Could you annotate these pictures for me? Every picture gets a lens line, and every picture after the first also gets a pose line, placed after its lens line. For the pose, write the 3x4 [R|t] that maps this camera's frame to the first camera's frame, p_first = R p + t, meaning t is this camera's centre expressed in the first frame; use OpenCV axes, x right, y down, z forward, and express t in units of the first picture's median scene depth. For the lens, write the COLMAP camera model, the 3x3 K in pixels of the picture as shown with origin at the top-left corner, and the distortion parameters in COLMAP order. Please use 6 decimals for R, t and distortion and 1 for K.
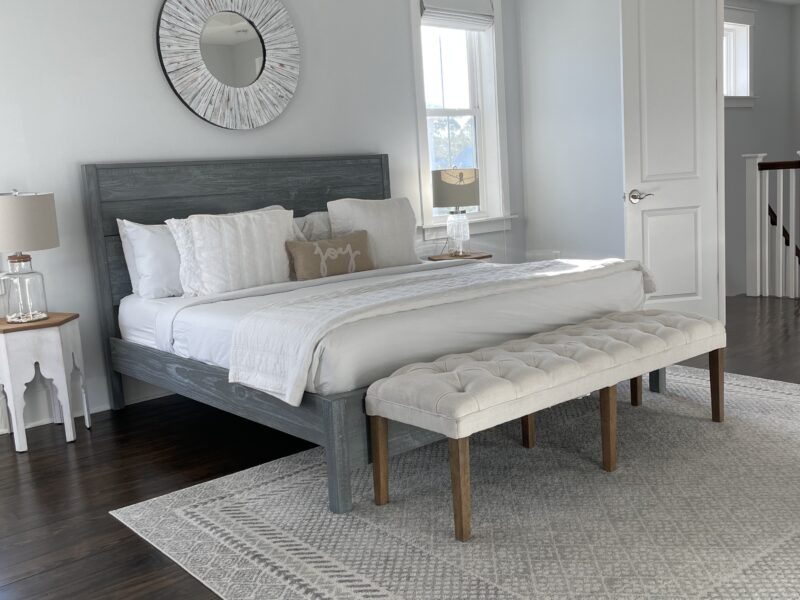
lens RADIAL K [[807.0, 0, 402.4], [0, 807.0, 297.3], [0, 0, 1]] dist [0.021423, 0.000000]
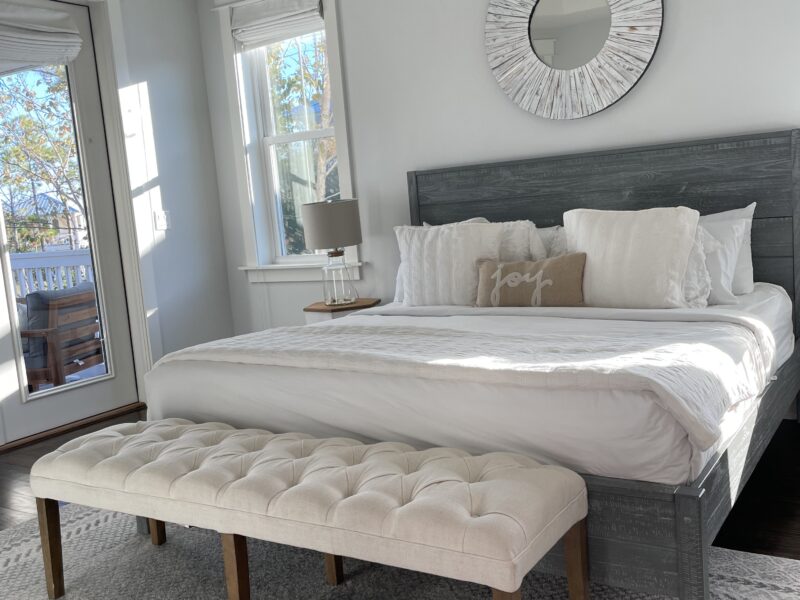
lens RADIAL K [[807.0, 0, 402.5], [0, 807.0, 303.2], [0, 0, 1]] dist [0.021423, 0.000000]
pose [[0.308253, 0.151713, -0.939129, 0.600582], [-0.073602, 0.988046, 0.135457, -0.123236], [0.948453, 0.027367, 0.315734, 0.592809]]
